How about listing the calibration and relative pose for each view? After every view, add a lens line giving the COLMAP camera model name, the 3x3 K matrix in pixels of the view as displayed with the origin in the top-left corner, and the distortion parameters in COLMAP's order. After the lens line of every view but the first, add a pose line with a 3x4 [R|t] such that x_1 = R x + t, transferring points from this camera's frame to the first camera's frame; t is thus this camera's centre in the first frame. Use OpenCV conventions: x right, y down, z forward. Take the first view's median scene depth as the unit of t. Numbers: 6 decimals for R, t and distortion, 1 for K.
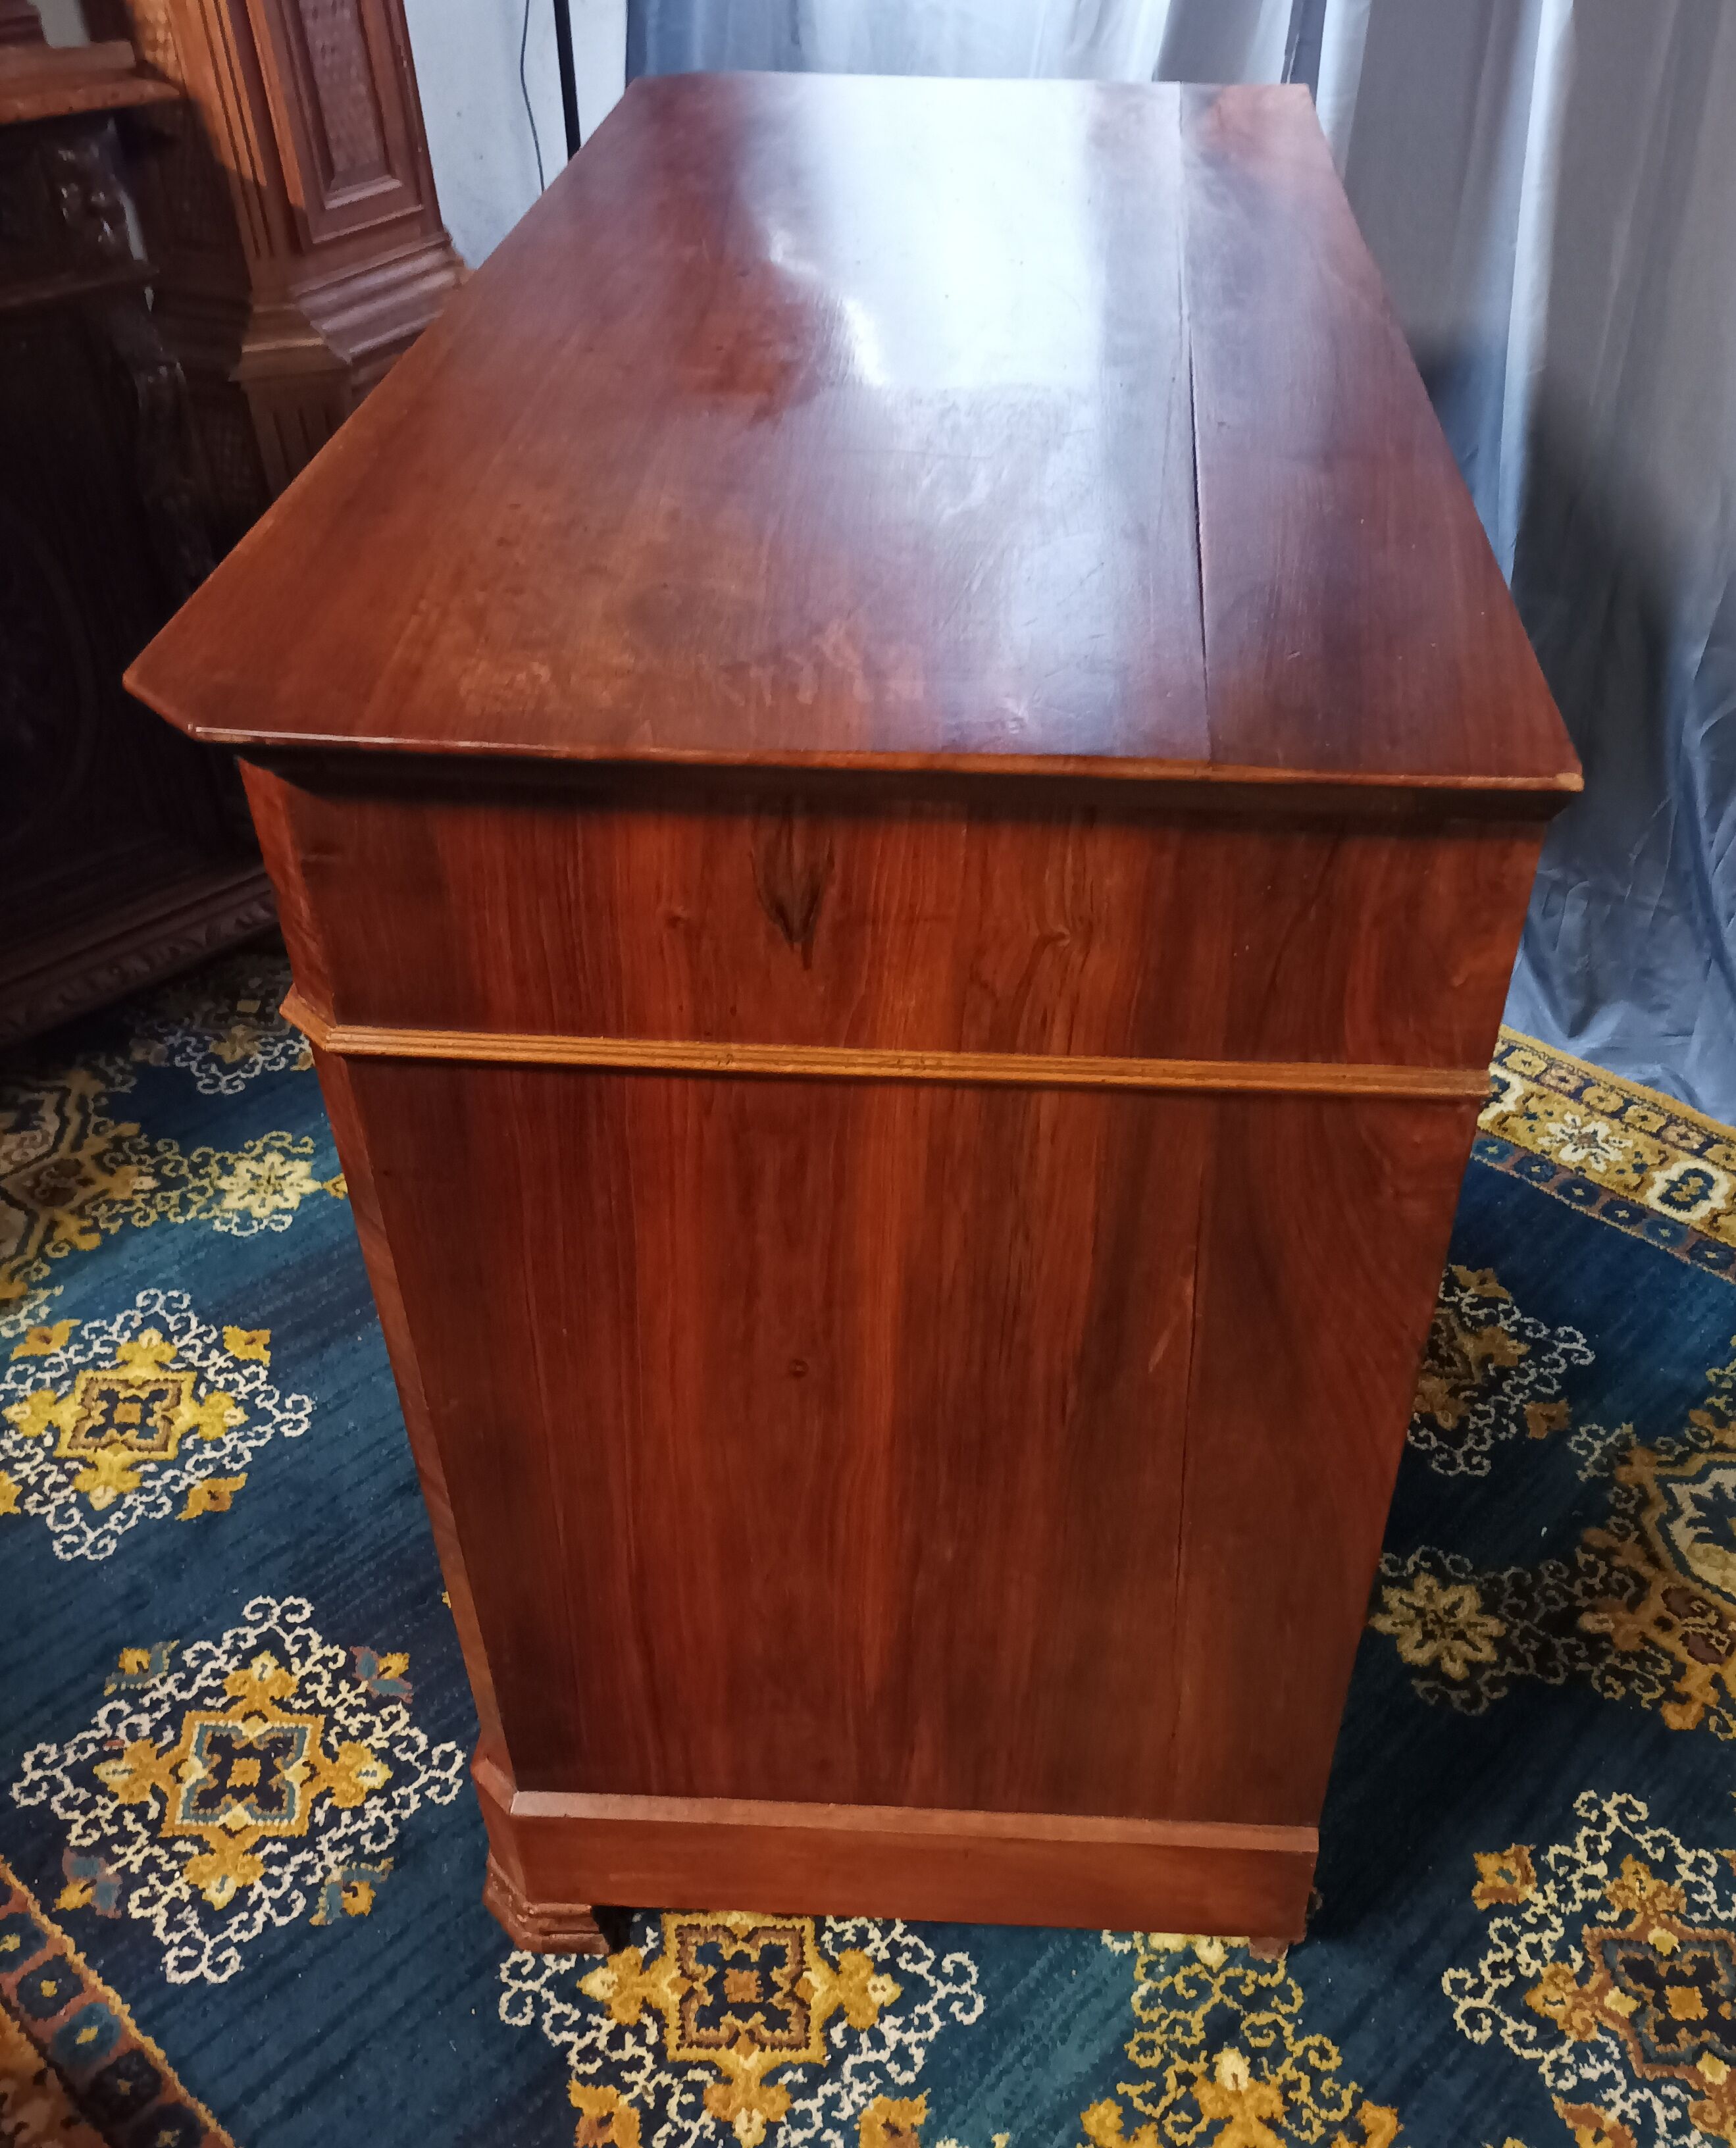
lens RADIAL K [[1884.1, 0, 914.0], [0, 1884.1, 1158.3], [0, 0, 1]] dist [0.042161, -0.063099]
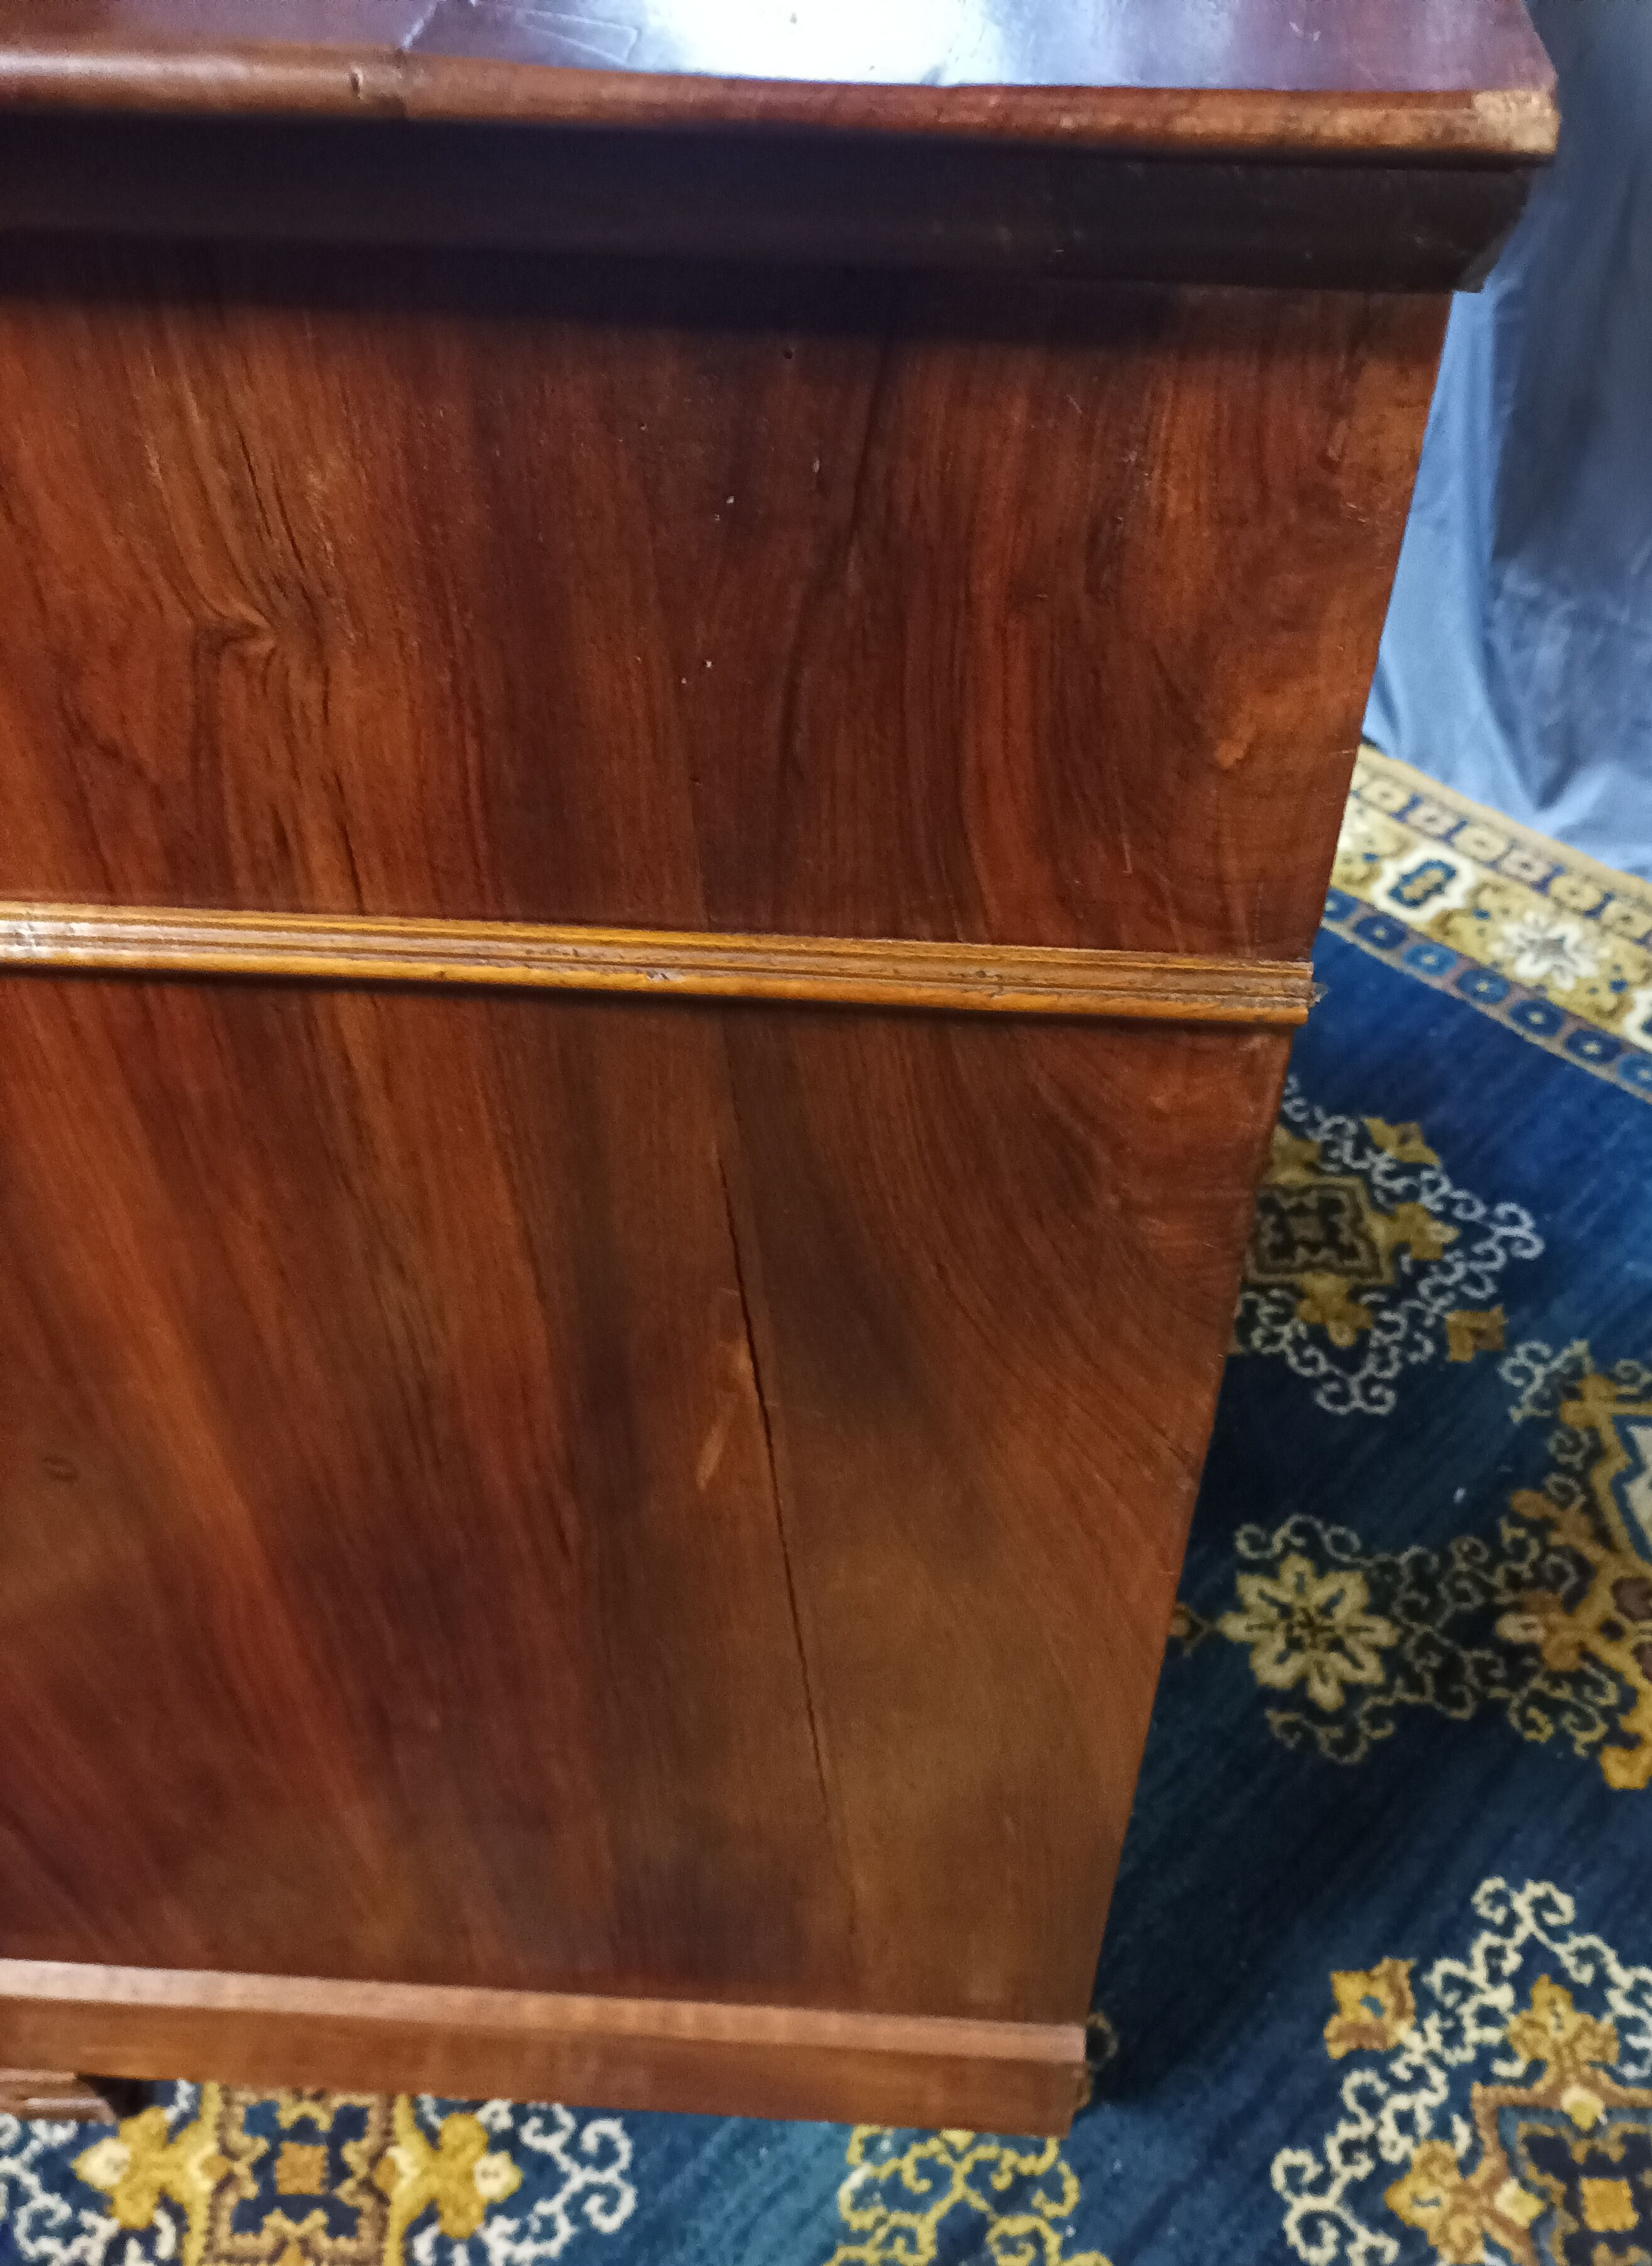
lens RADIAL K [[1773.9, 0, 938.6], [0, 1773.9, 1176.5], [0, 0, 1]] dist [0.011632, -0.016209]
pose [[0.999944, 0.004514, 0.009534, 0.141165], [-0.005937, 0.987898, 0.154994, -0.039795], [-0.008719, -0.155042, 0.987869, 0.387398]]
